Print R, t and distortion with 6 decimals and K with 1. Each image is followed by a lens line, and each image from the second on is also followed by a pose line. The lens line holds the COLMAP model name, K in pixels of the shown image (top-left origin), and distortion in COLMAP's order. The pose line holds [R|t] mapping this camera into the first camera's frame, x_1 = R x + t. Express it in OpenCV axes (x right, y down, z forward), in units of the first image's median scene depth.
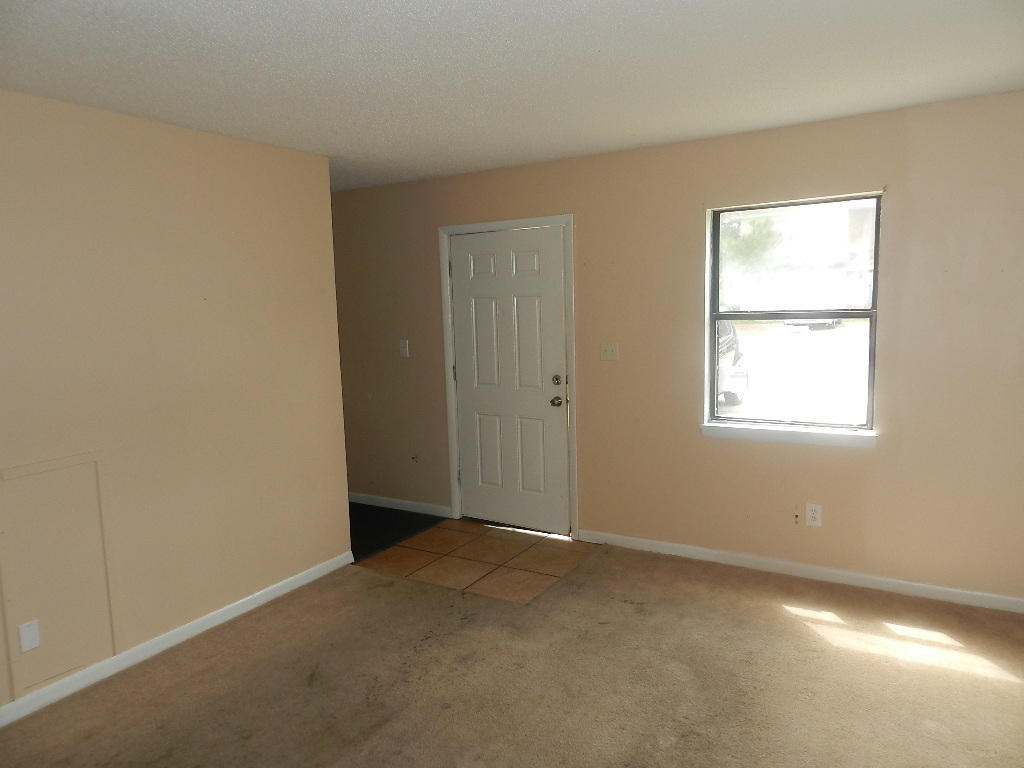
lens RADIAL K [[689.8, 0, 512.0], [0, 689.8, 384.0], [0, 0, 1]] dist [0.004771, 0.002290]
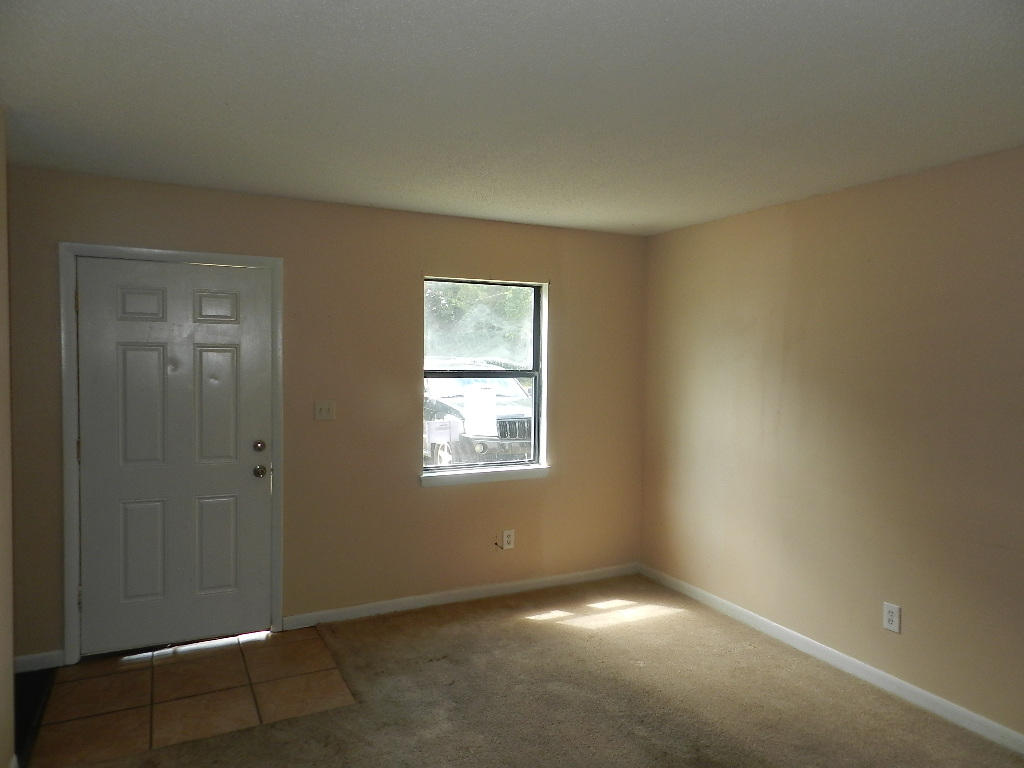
lens RADIAL K [[698.5, 0, 512.0], [0, 698.5, 384.0], [0, 0, 1]] dist [0.011927, 0.001233]
pose [[0.533187, 0.003244, 0.845991, -0.572690], [0.072740, 0.996114, -0.049664, -0.019228], [-0.842865, 0.088017, 0.530879, 0.310331]]
